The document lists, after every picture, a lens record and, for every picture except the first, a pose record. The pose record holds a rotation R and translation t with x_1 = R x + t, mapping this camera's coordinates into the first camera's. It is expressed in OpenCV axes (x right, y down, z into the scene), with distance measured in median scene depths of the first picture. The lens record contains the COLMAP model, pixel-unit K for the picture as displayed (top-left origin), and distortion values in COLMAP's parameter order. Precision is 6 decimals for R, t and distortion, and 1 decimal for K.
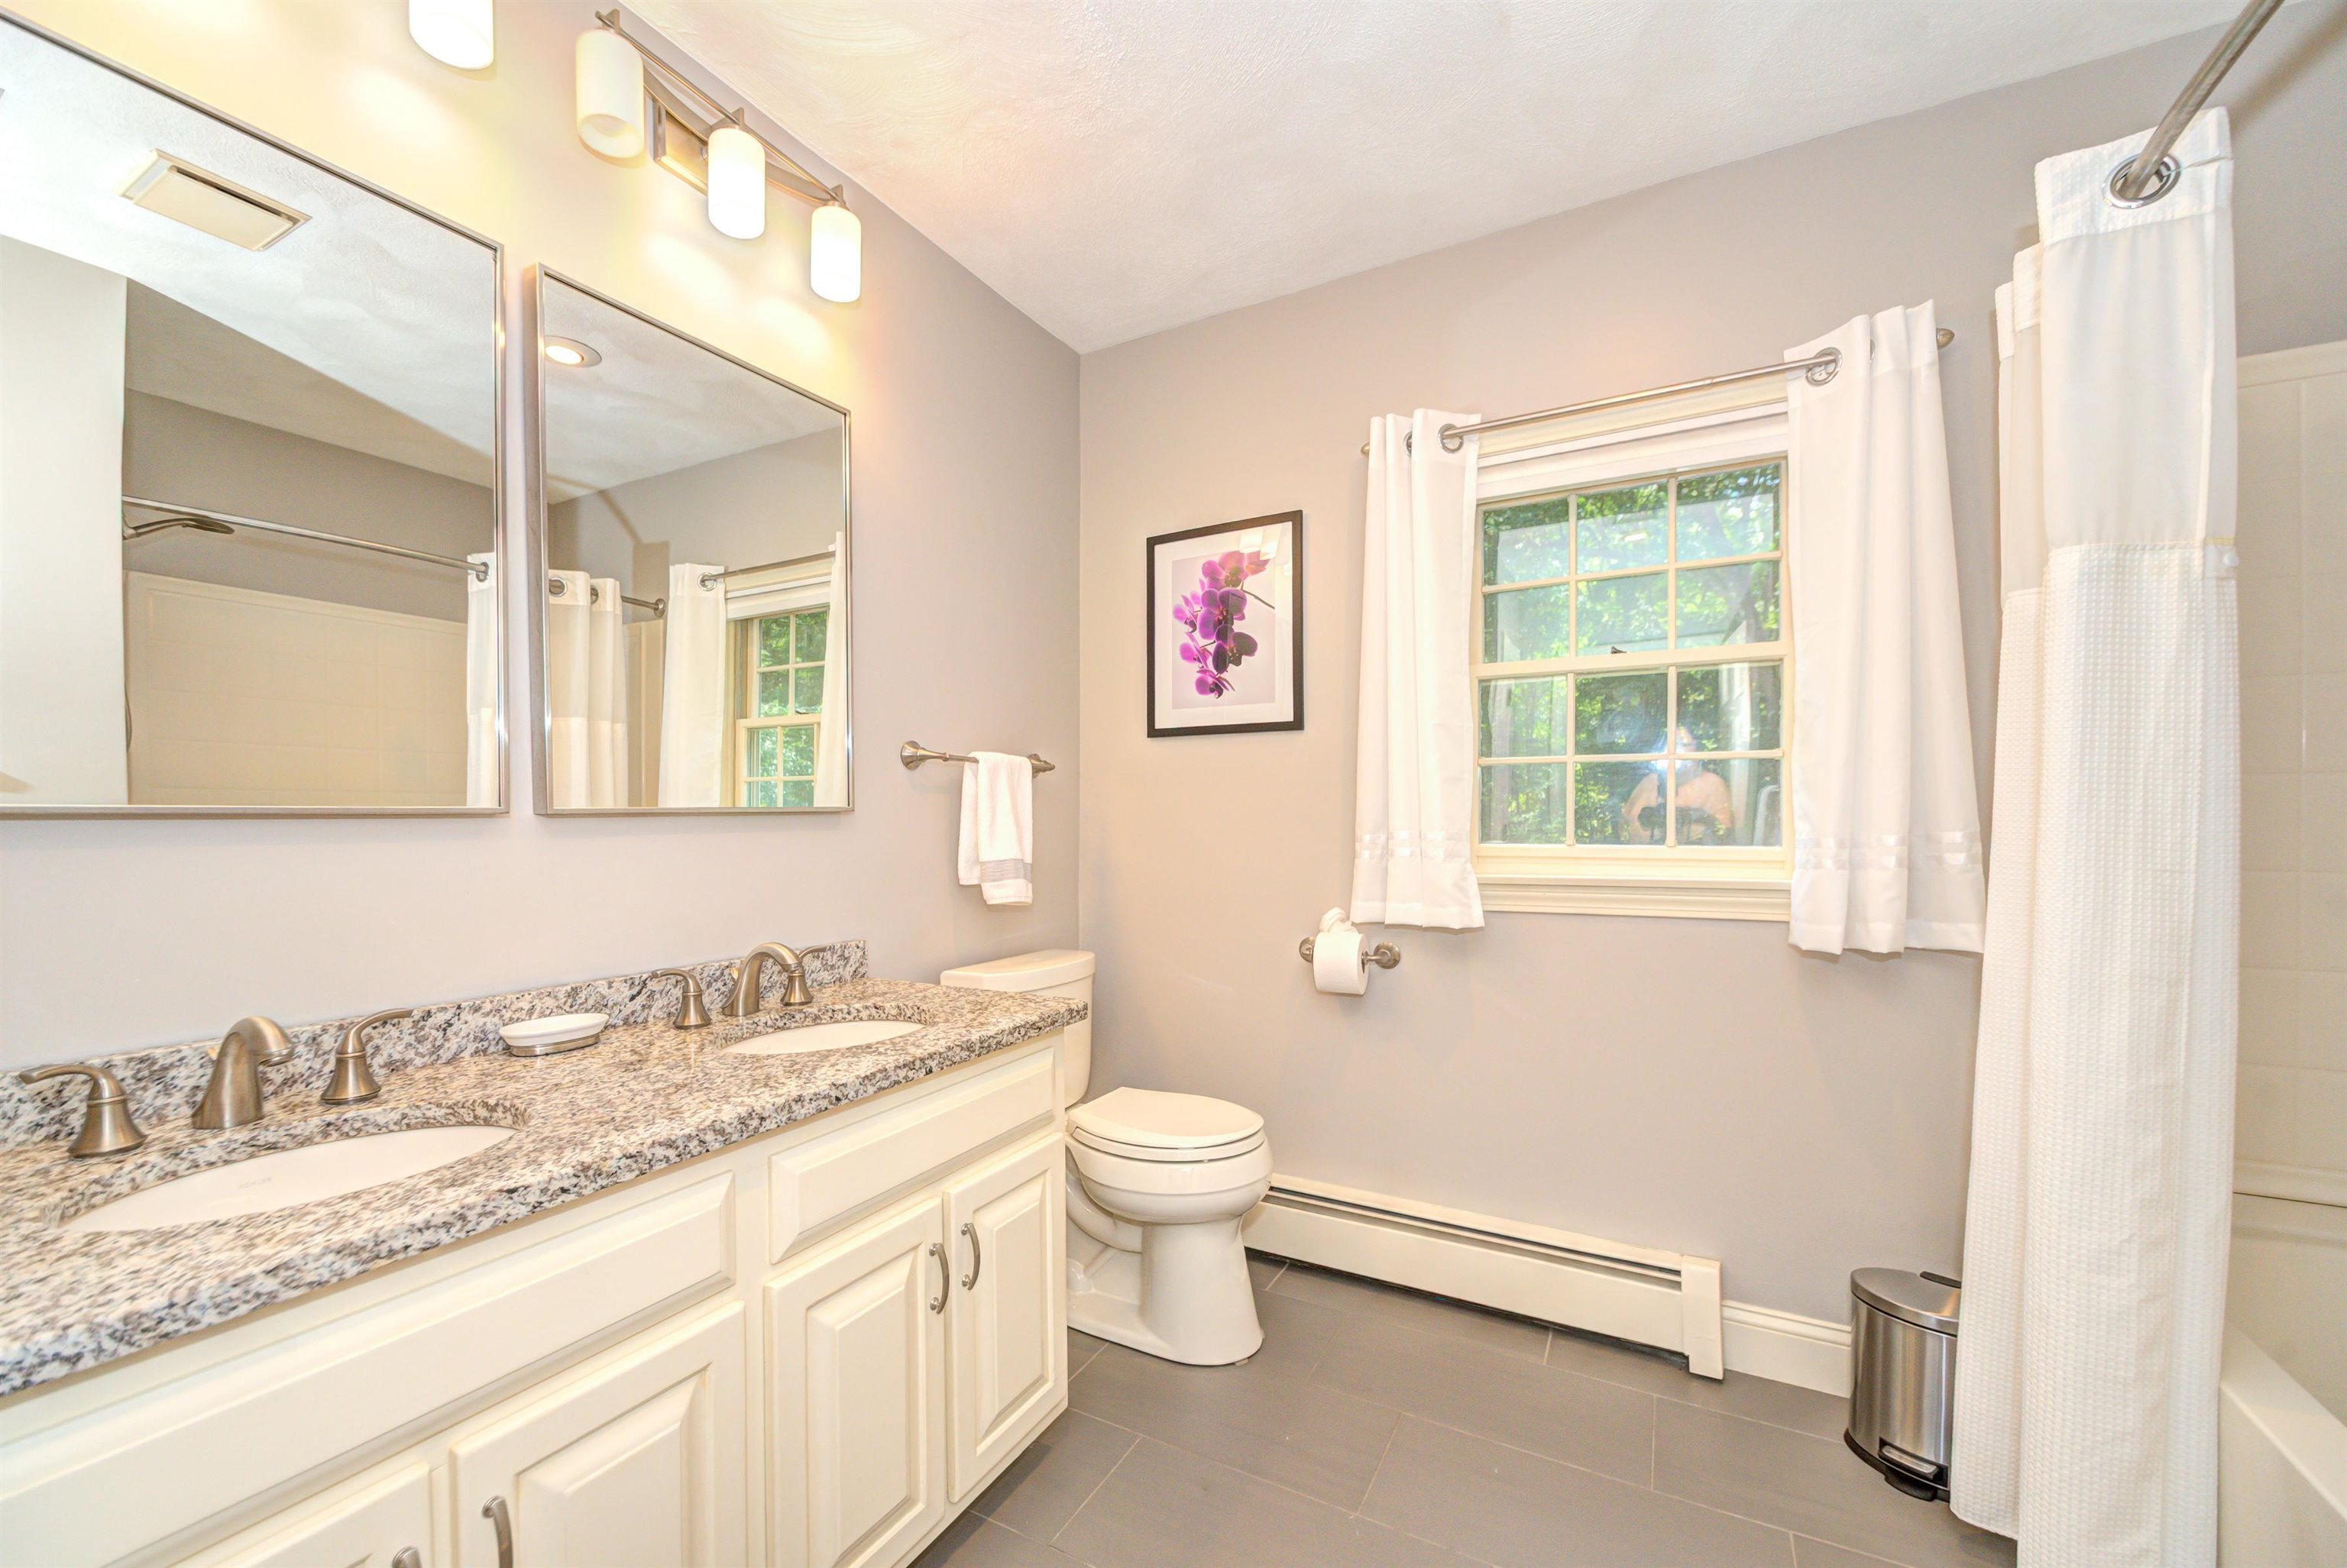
lens RADIAL K [[933.8, 0, 1124.2], [0, 933.8, 826.5], [0, 0, 1]] dist [-0.000642, -0.004129]
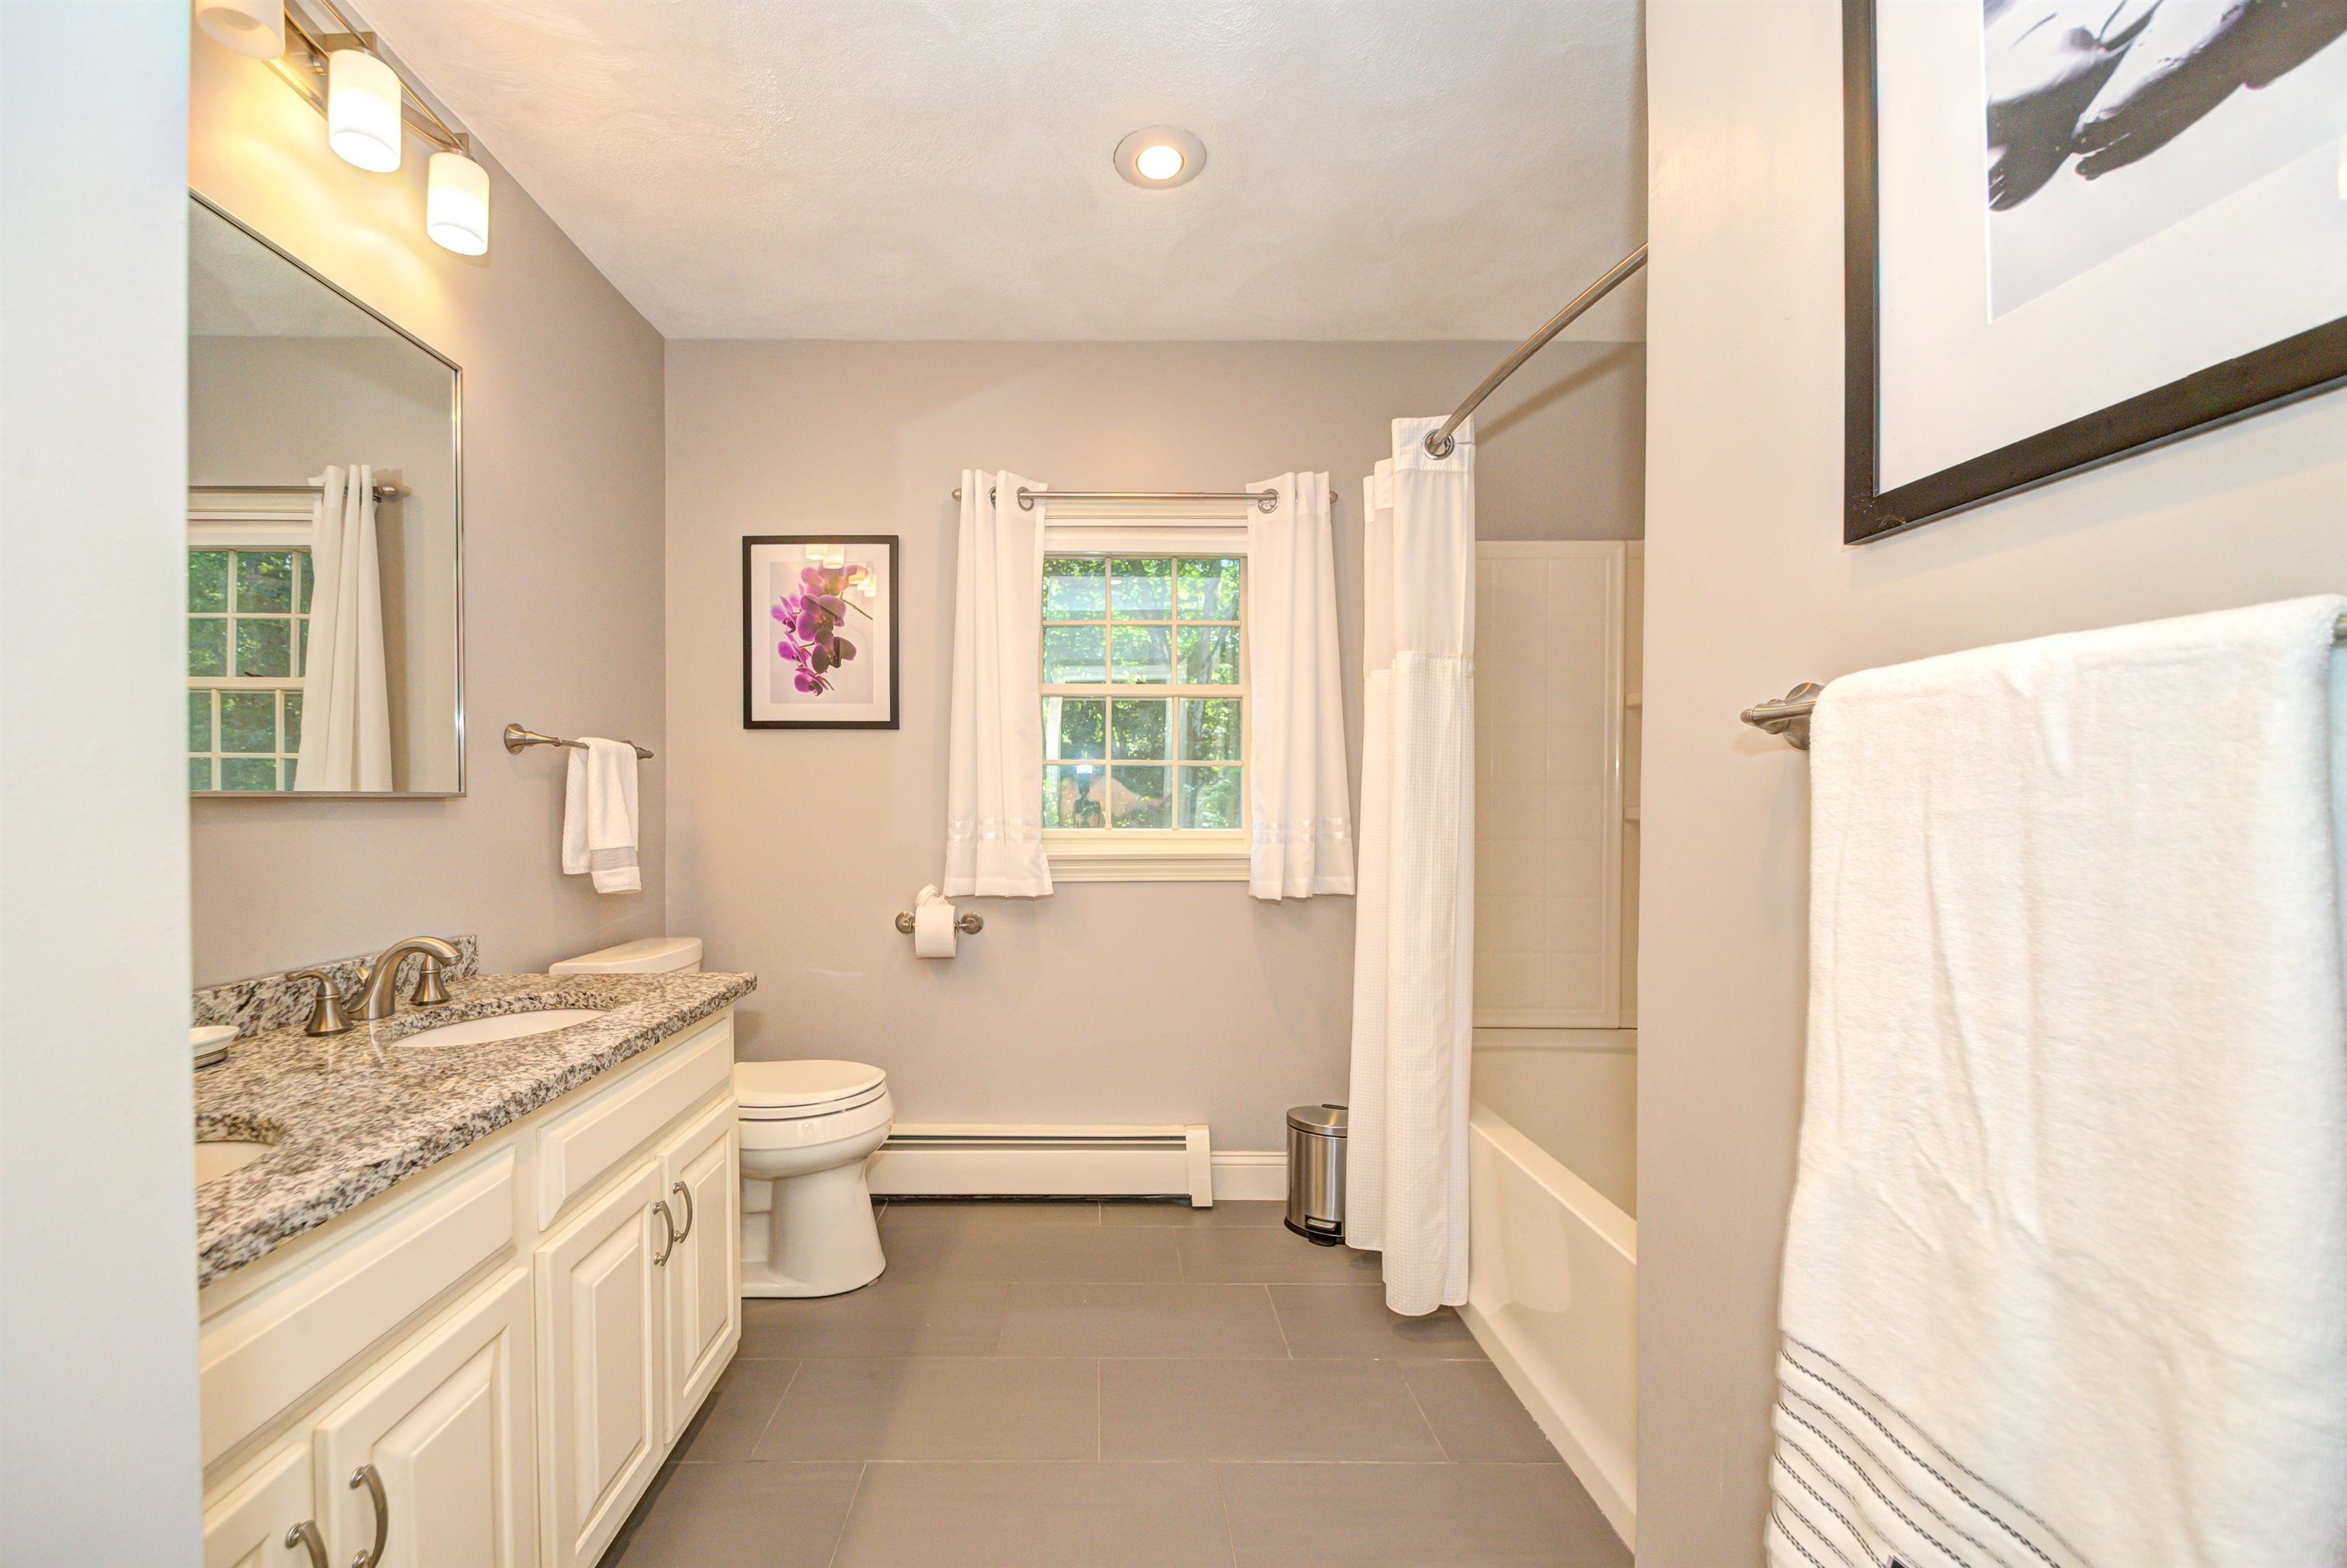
lens RADIAL K [[933.8, 0, 1094.7], [0, 933.8, 818.2], [0, 0, 1]] dist [-0.000642, -0.004129]
pose [[0.864576, -0.001171, 0.502501, -0.235811], [-0.000009, 0.999997, 0.002346, 0.002585], [-0.502502, -0.002033, 0.864574, -0.138246]]
